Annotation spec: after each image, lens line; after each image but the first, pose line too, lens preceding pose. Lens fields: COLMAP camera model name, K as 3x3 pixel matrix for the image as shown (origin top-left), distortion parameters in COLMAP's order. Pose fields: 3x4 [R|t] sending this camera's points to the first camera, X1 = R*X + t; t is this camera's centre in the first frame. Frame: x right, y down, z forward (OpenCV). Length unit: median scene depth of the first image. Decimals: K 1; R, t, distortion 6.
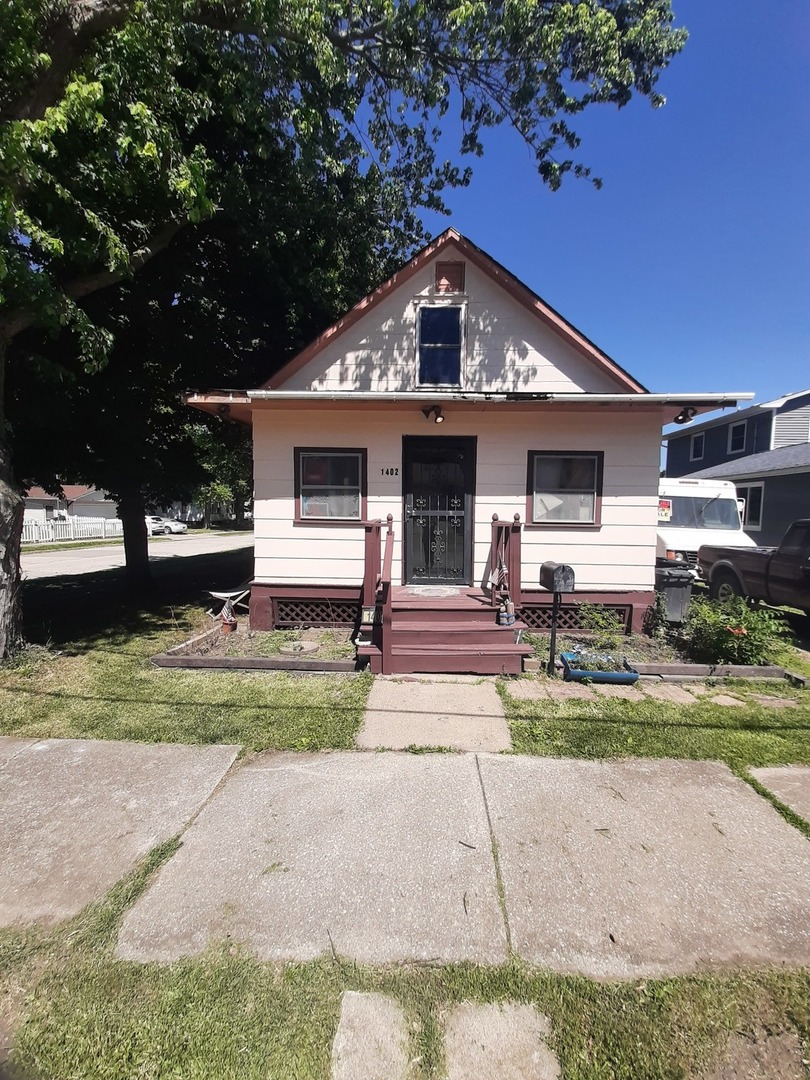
lens RADIAL K [[427.5, 0, 400.7], [0, 427.5, 539.0], [0, 0, 1]] dist [0.003145, -0.005175]
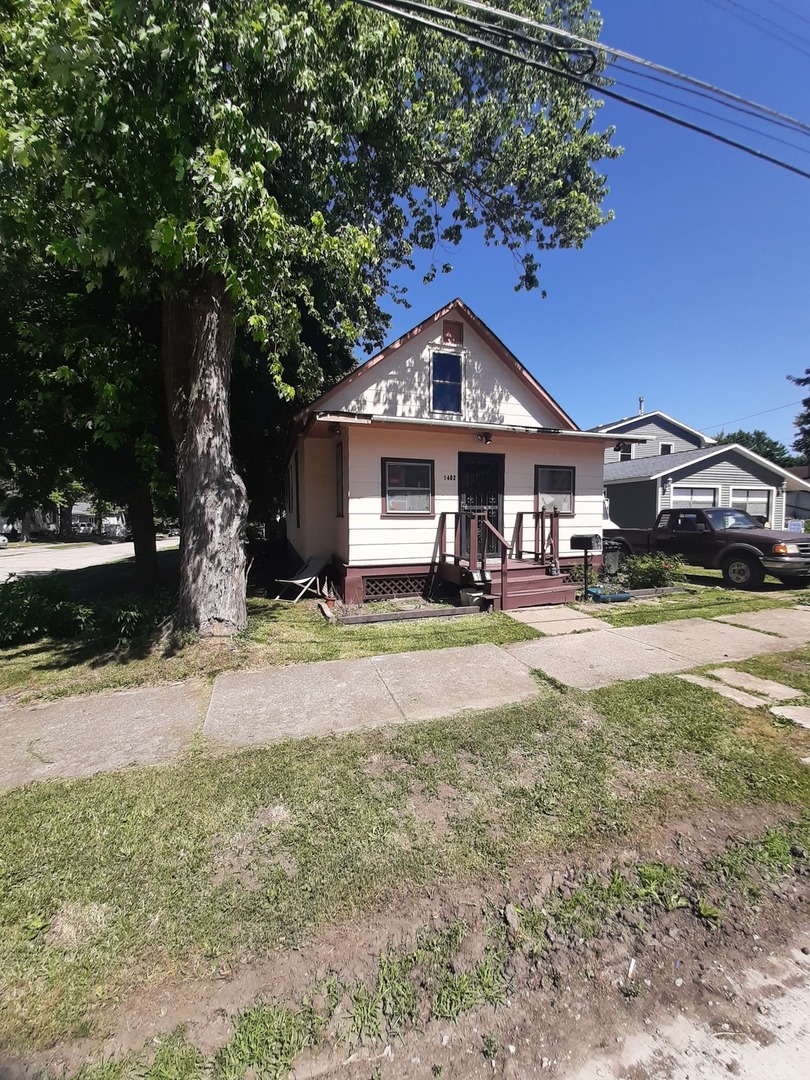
lens RADIAL K [[427.5, 0, 405.2], [0, 427.5, 542.0], [0, 0, 1]] dist [0.003145, -0.005175]
pose [[0.931924, -0.037654, 0.360693, -0.657413], [0.040069, 0.999197, 0.000781, 0.041620], [-0.360432, 0.013724, 0.932684, -0.221516]]
